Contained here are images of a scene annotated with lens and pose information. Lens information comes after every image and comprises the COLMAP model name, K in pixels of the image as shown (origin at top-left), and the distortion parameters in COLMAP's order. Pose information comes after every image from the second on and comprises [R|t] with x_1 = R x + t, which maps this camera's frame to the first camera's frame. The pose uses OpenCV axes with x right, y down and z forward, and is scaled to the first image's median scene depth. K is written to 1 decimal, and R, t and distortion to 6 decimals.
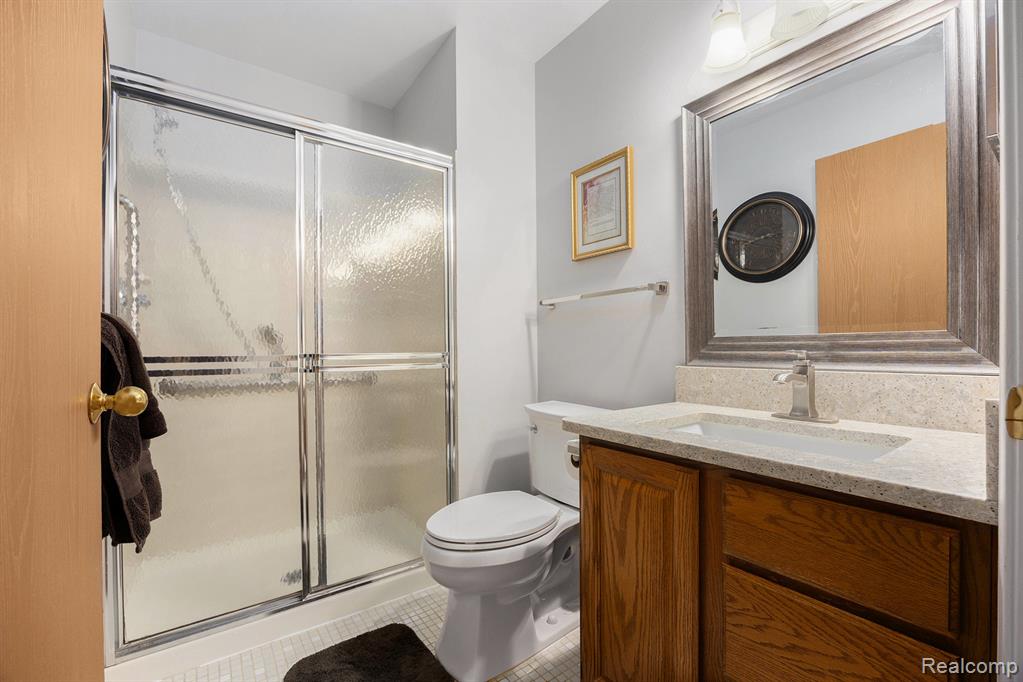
lens RADIAL K [[435.7, 0, 509.5], [0, 435.7, 344.8], [0, 0, 1]] dist [-0.000565, 0.000006]
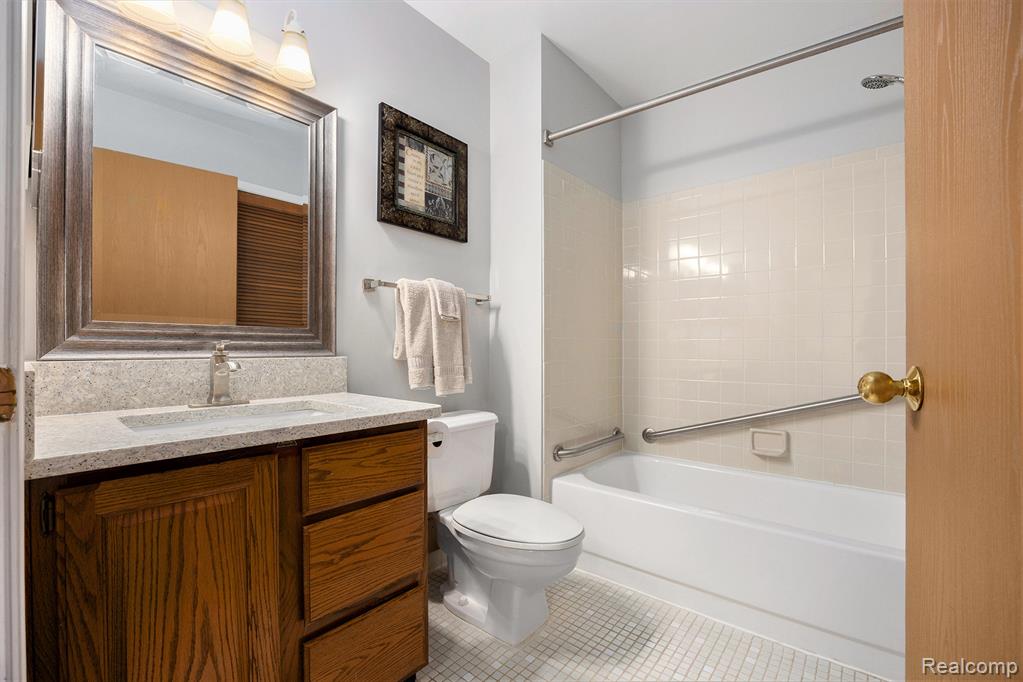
lens RADIAL K [[435.7, 0, 509.5], [0, 435.7, 344.8], [0, 0, 1]] dist [-0.000565, 0.000006]
pose [[-0.296239, -0.007827, 0.955082, -0.606112], [-0.021759, 0.999762, 0.001444, 0.005725], [-0.954866, -0.020354, -0.296339, 0.613750]]
